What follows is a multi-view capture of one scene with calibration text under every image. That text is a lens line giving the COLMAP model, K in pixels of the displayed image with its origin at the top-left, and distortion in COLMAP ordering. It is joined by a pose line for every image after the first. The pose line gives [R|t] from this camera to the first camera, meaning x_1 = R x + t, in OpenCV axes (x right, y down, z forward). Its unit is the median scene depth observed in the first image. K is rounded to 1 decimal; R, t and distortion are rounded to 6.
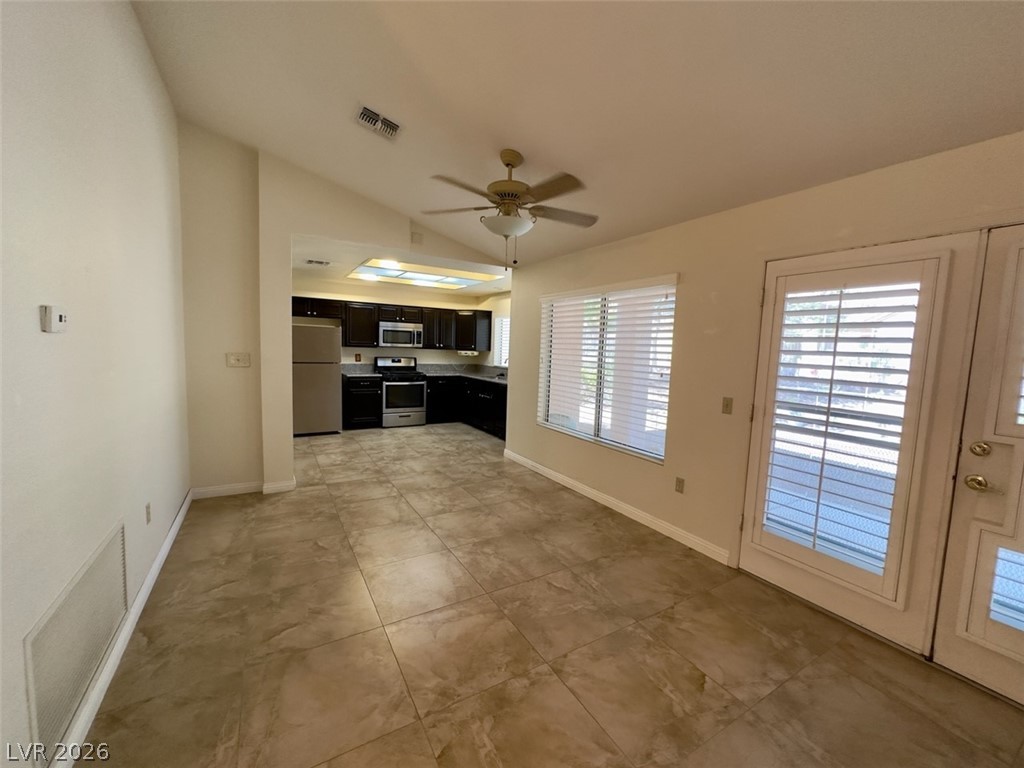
lens RADIAL K [[408.6, 0, 512.0], [0, 408.6, 384.0], [0, 0, 1]] dist [-0.003859, 0.000192]
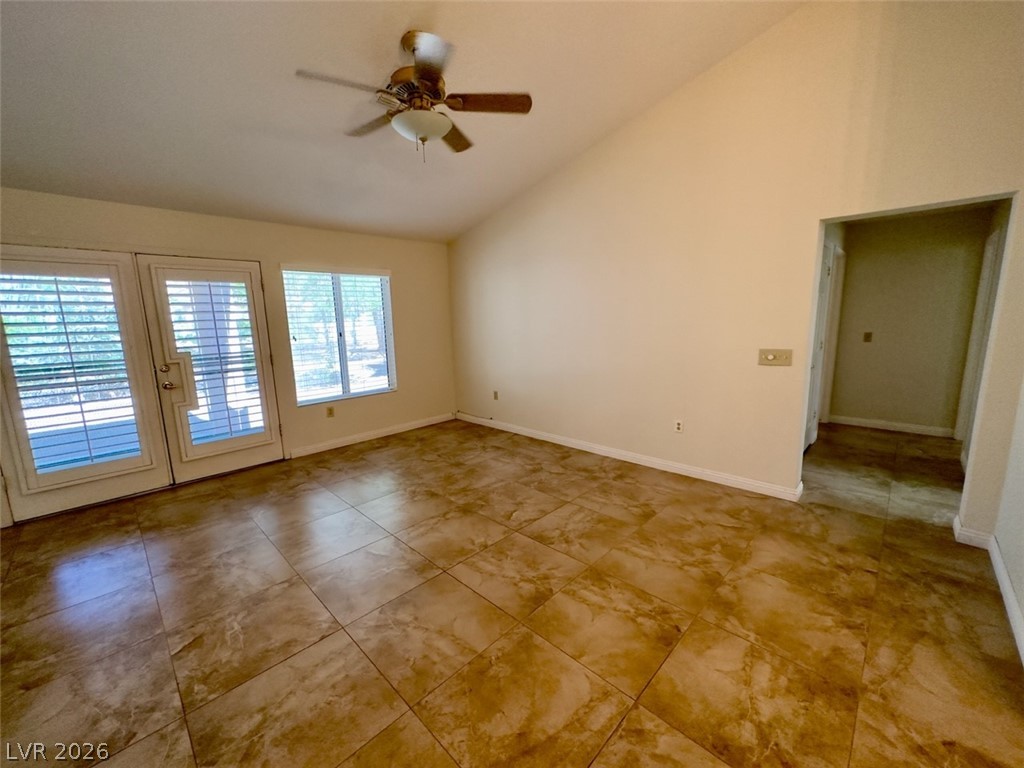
lens RADIAL K [[408.6, 0, 512.0], [0, 408.6, 384.0], [0, 0, 1]] dist [-0.003859, 0.000192]
pose [[-0.260232, -0.184914, 0.947674, -0.493457], [0.102800, 0.970605, 0.217617, -0.009452], [-0.960058, 0.154051, -0.233573, -0.059207]]
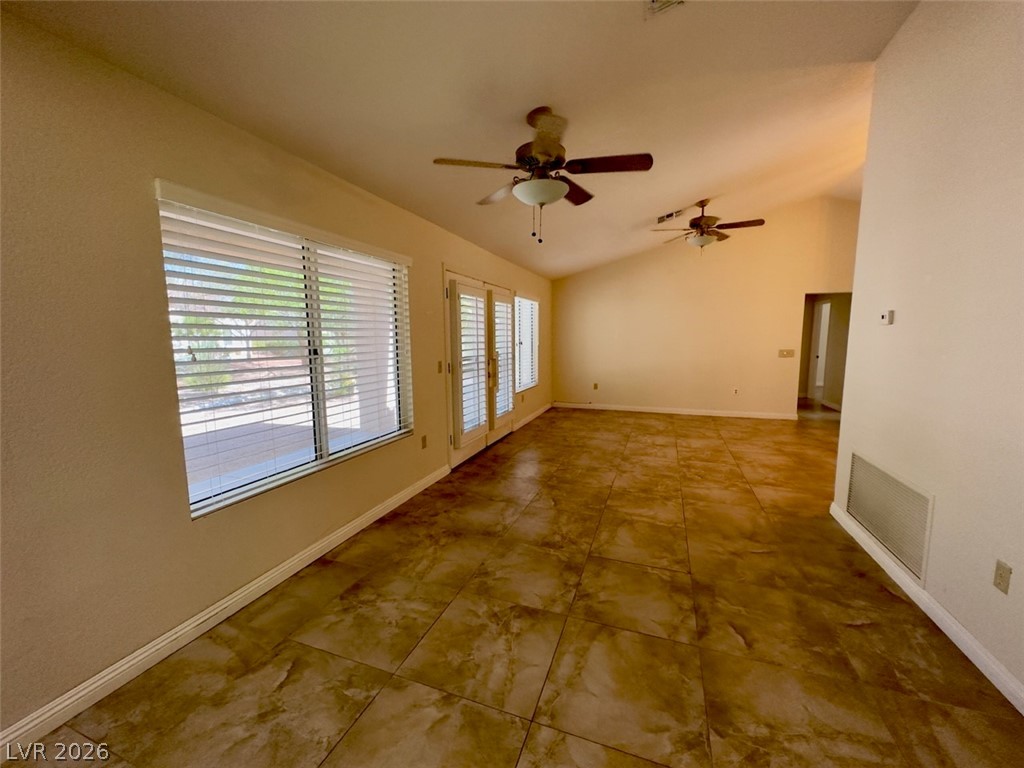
lens RADIAL K [[408.6, 0, 512.0], [0, 408.6, 384.0], [0, 0, 1]] dist [-0.003859, 0.000192]
pose [[-0.628371, -0.120274, 0.768560, -0.473169], [0.054682, 0.978702, 0.197868, -0.101730], [-0.775990, 0.166361, -0.608411, 1.101922]]
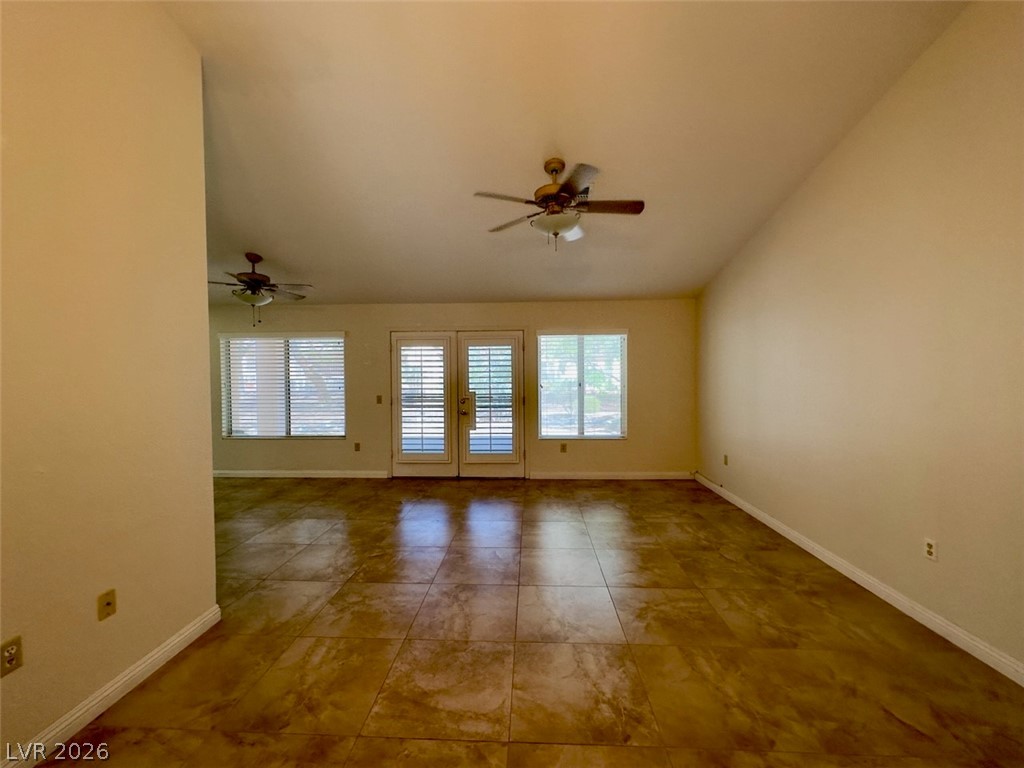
lens RADIAL K [[408.6, 0, 512.0], [0, 408.6, 384.0], [0, 0, 1]] dist [-0.003859, 0.000192]
pose [[0.549504, -0.058096, 0.833469, -0.522376], [0.102557, 0.994726, 0.001721, 0.026506], [-0.829173, 0.084533, 0.552564, -0.442715]]
